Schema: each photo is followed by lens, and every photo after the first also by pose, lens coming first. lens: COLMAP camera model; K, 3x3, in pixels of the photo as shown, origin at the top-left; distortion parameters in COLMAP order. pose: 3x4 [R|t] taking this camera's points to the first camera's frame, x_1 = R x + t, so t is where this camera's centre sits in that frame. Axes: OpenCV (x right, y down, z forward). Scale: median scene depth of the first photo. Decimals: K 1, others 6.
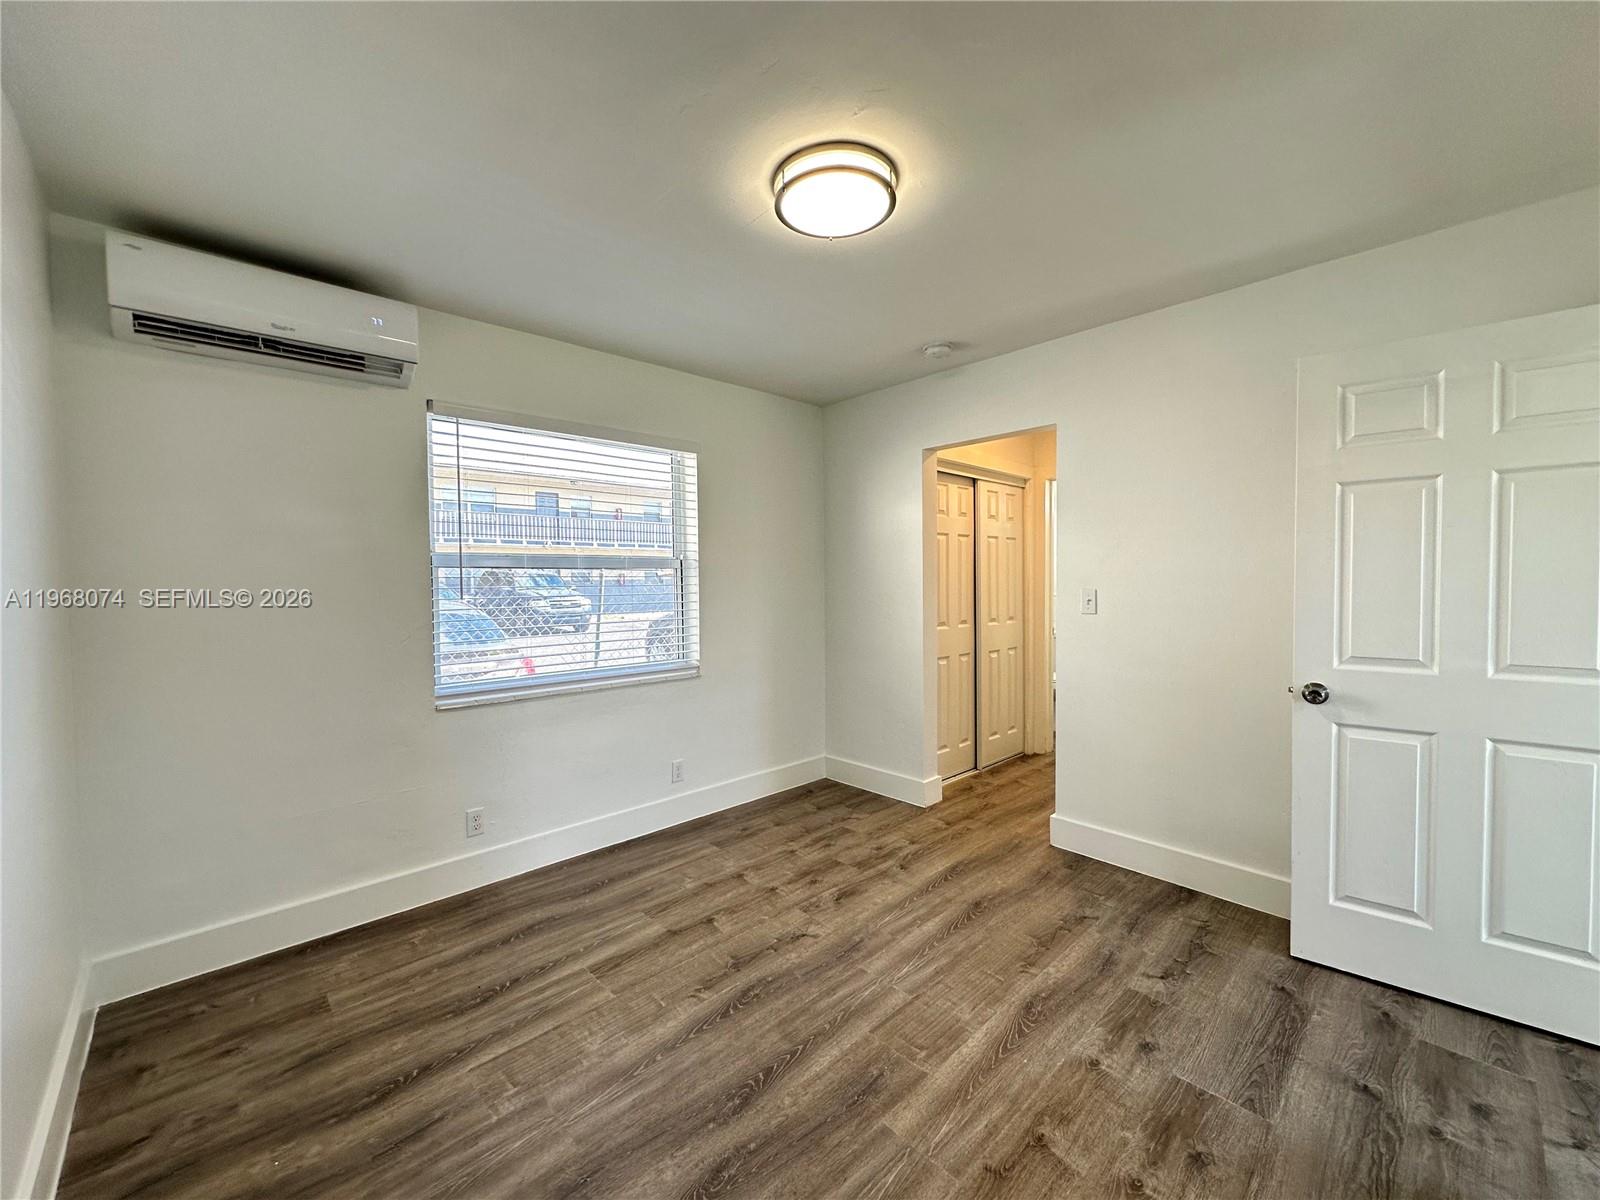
lens RADIAL K [[639.1, 0, 799.0], [0, 639.1, 598.7], [0, 0, 1]] dist [-0.001386, 0.000225]
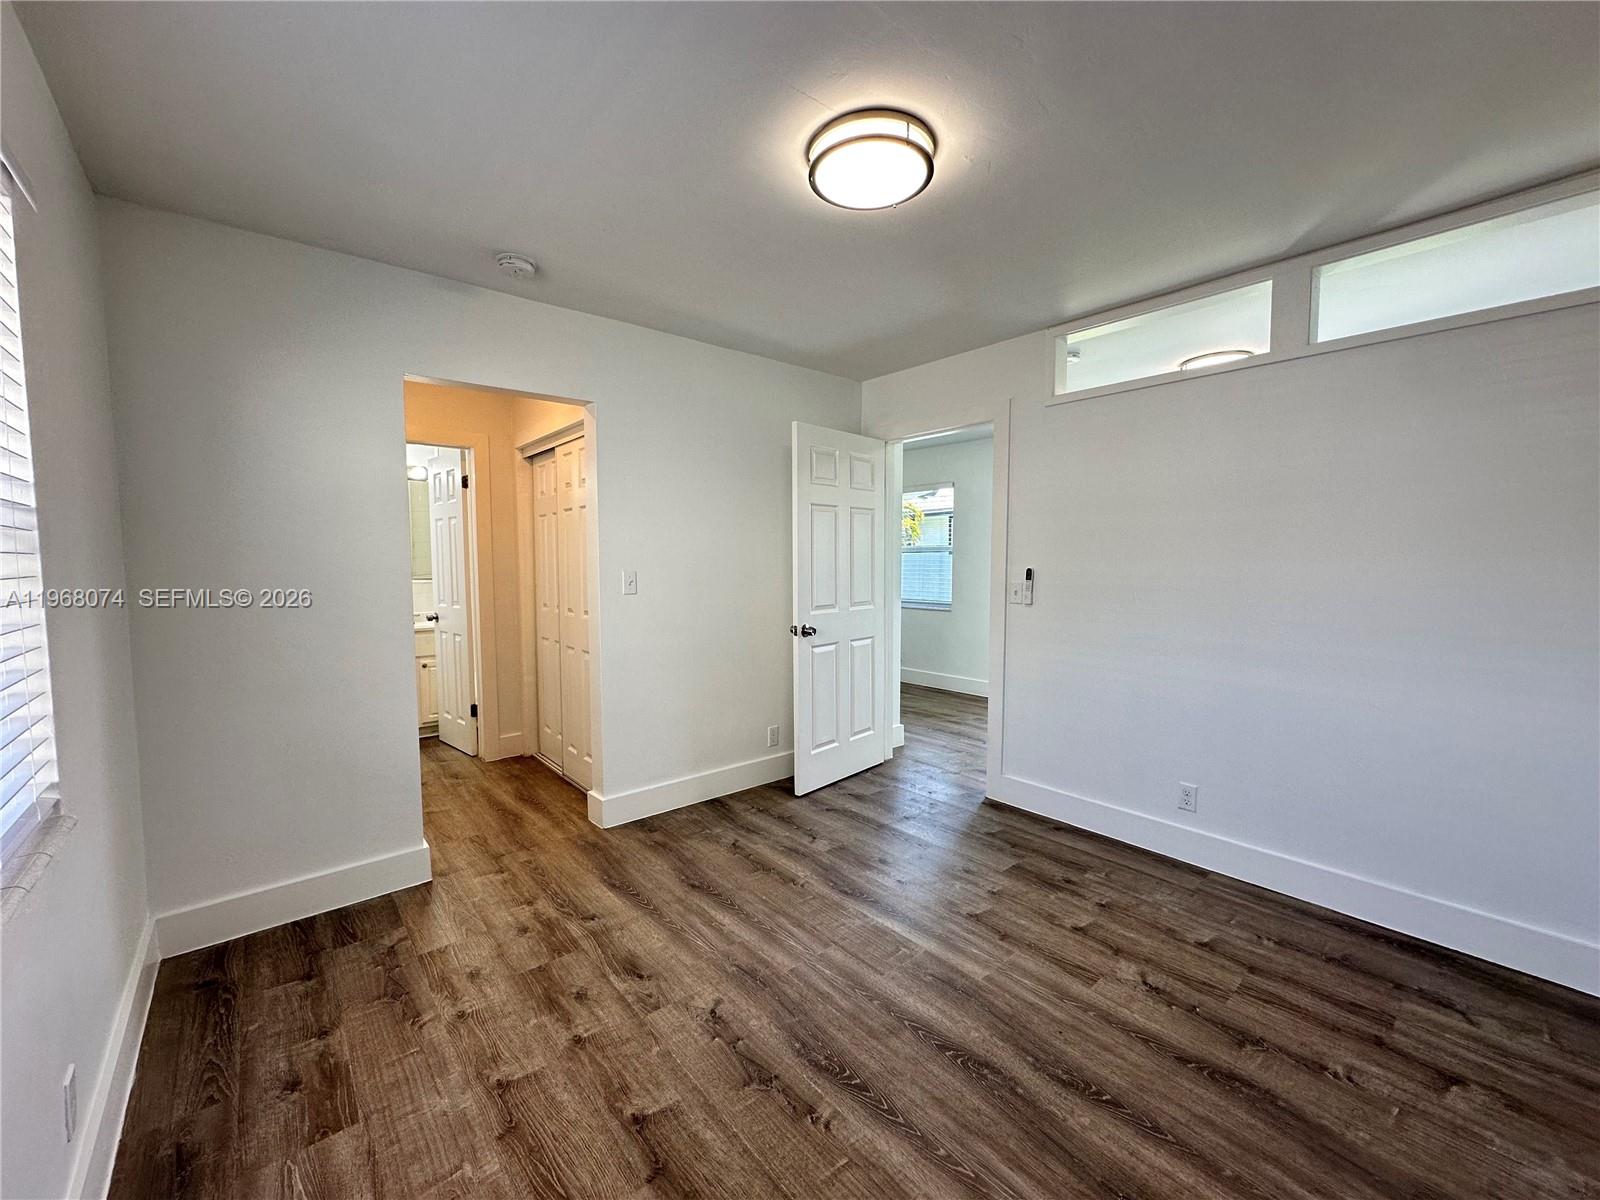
lens RADIAL K [[640.8, 0, 797.7], [0, 640.8, 598.6], [0, 0, 1]] dist [-0.001112, 0.000462]
pose [[0.047947, -0.054196, 0.997379, -0.736333], [0.033723, 0.998046, 0.052611, -0.018817], [-0.998280, 0.031112, 0.049681, 0.828843]]
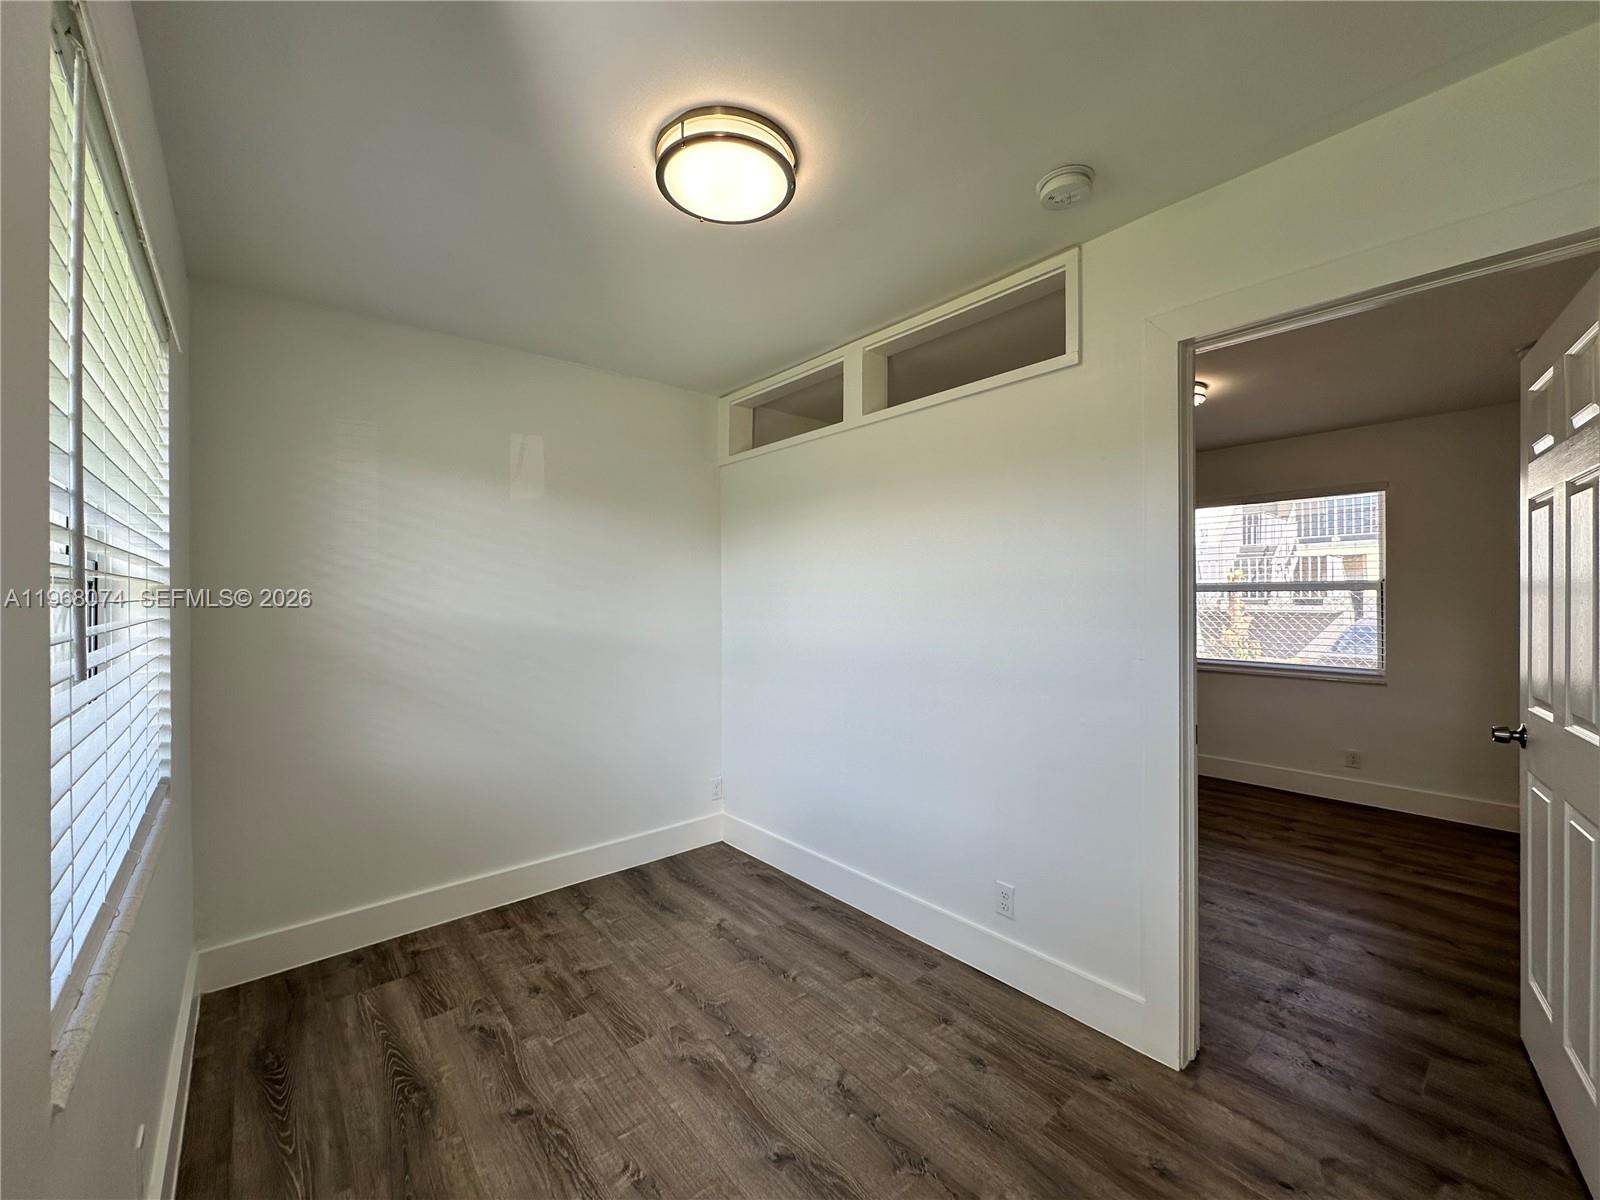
lens RADIAL K [[640.8, 0, 797.7], [0, 640.8, 598.6], [0, 0, 1]] dist [-0.001112, 0.000462]
pose [[-0.046013, 0.013220, -0.998853, 1.535330], [-0.027207, 0.999525, 0.014483, -0.028428], [0.998570, 0.027842, -0.045631, 0.006302]]
